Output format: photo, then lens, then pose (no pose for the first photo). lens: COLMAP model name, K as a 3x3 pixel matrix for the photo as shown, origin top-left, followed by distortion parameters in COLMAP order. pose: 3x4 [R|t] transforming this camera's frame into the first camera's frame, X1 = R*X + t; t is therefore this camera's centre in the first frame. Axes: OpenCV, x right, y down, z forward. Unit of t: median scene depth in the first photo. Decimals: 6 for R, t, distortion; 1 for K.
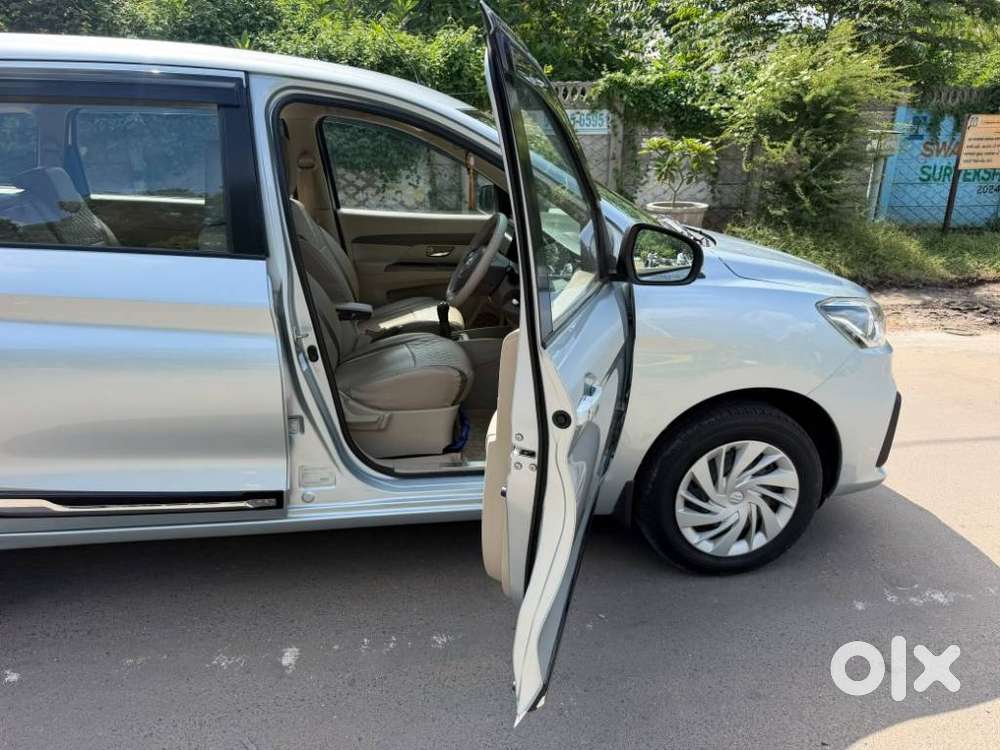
lens RADIAL K [[684.0, 0, 500.0], [0, 684.0, 375.0], [0, 0, 1]] dist [0.040300, -0.086374]
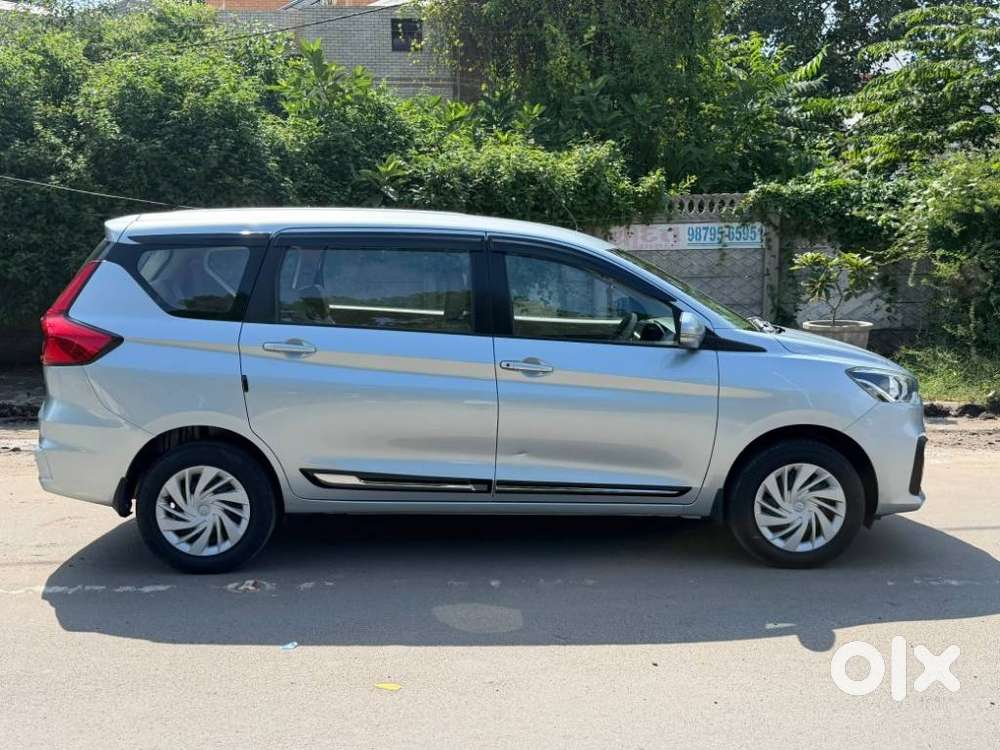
lens RADIAL K [[1068.5, 0, 500.0], [0, 1068.5, 375.0], [0, 0, 1]] dist [0.092262, -0.052098]
pose [[0.991369, 0.008850, -0.130803, 0.006064], [-0.035936, 0.977850, -0.206201, 0.118499], [0.126081, 0.209122, 0.969728, -0.388912]]
